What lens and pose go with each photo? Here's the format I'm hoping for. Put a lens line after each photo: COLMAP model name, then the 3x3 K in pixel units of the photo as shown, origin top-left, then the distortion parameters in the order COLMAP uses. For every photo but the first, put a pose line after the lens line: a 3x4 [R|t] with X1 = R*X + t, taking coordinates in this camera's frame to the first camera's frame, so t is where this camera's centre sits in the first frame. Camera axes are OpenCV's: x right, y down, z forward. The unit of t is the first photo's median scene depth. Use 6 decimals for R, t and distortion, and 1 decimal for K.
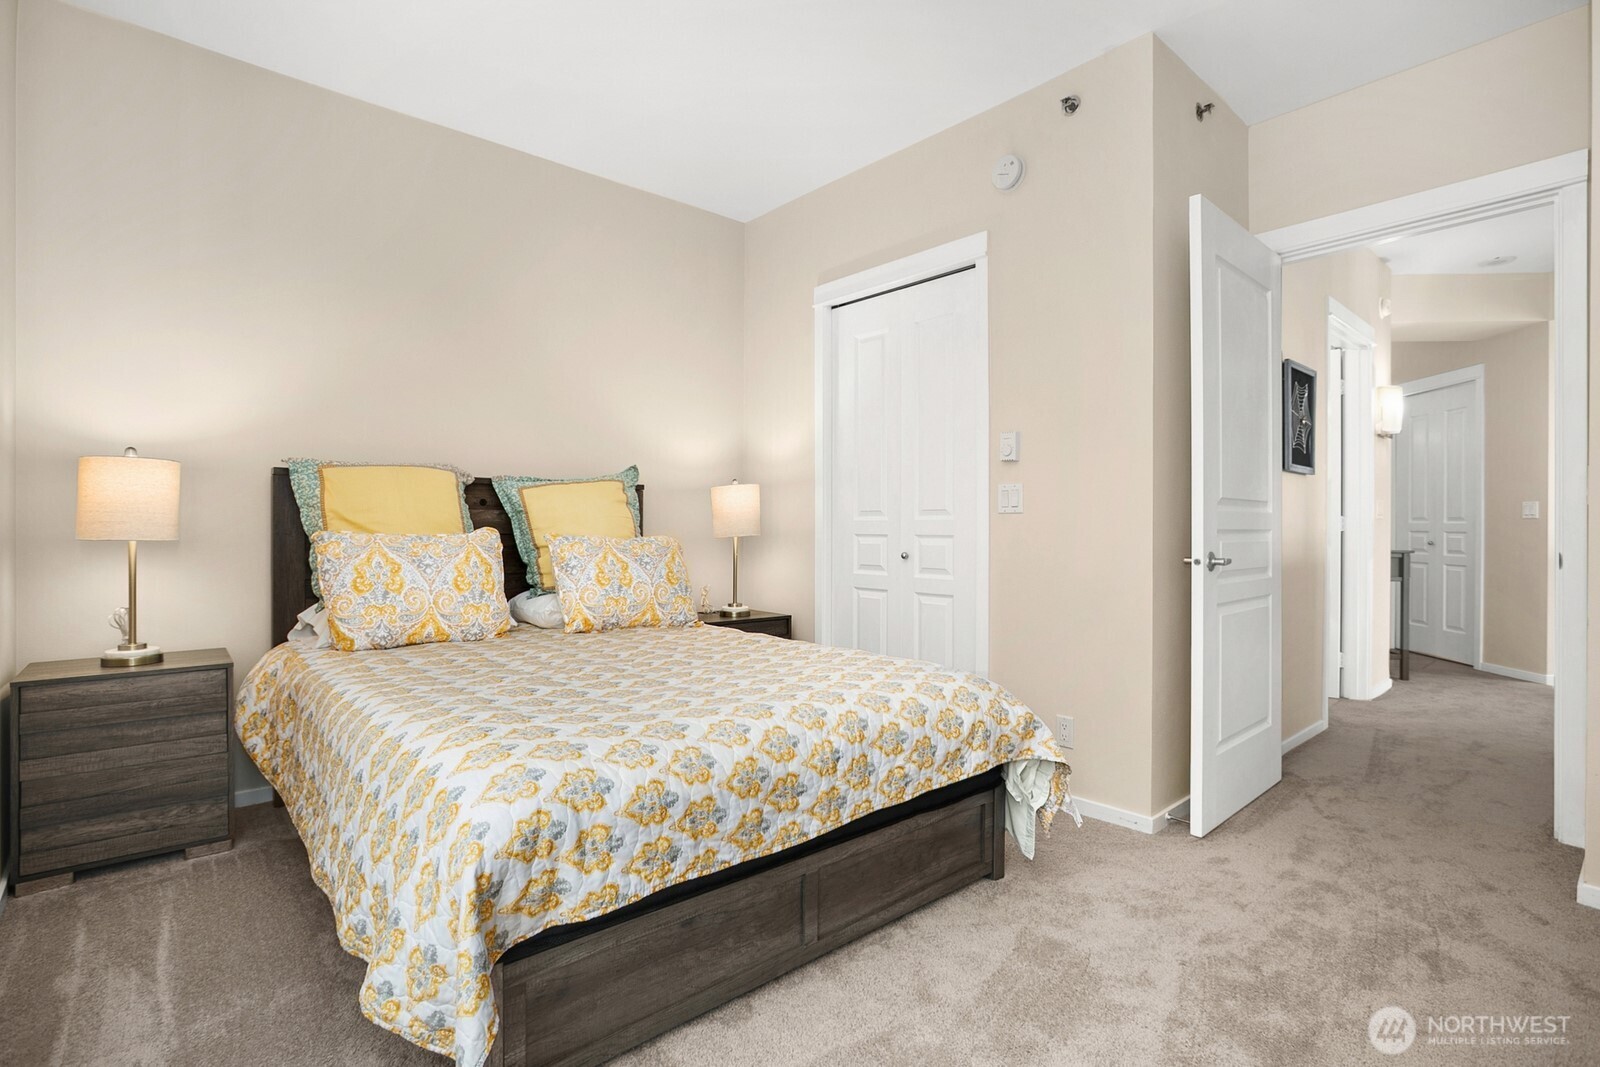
lens RADIAL K [[775.2, 0, 803.1], [0, 775.2, 528.5], [0, 0, 1]] dist [-0.051490, 0.026050]
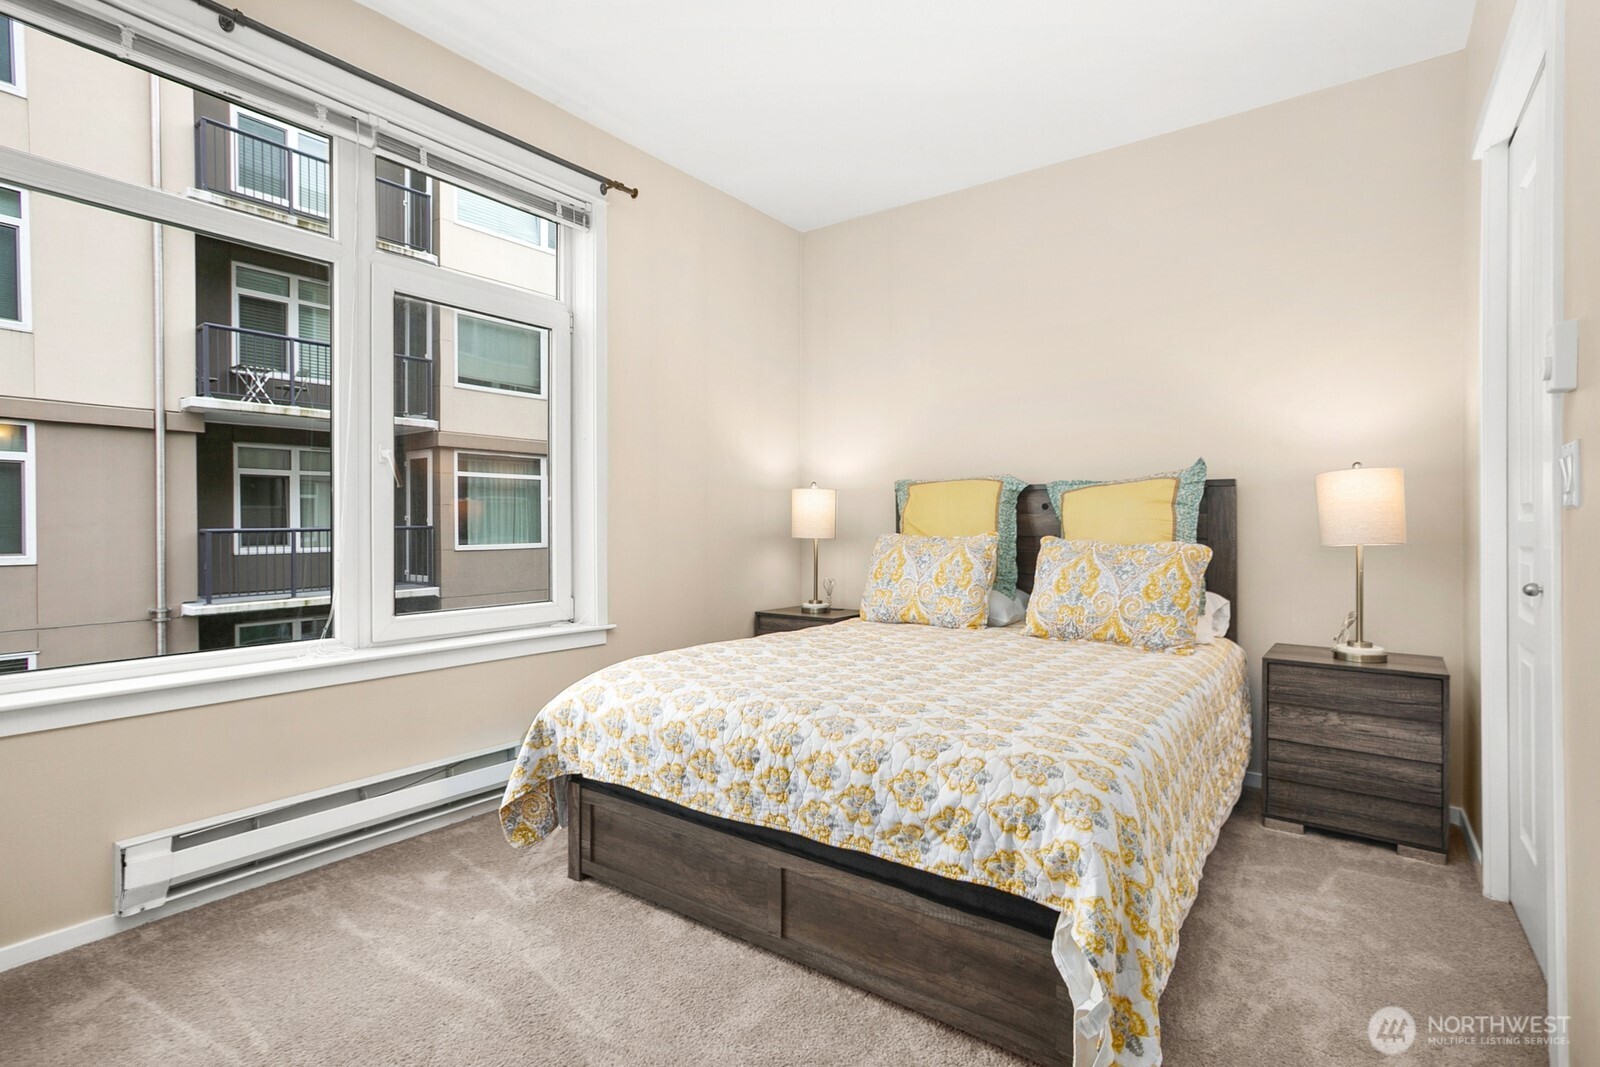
lens RADIAL K [[767.7, 0, 797.5], [0, 767.7, 520.0], [0, 0, 1]] dist [-0.042647, 0.023833]
pose [[0.215404, -0.007436, -0.976497, 1.001552], [0.000402, 0.999972, -0.007526, -0.015252], [0.976525, 0.001229, 0.215401, 0.781895]]
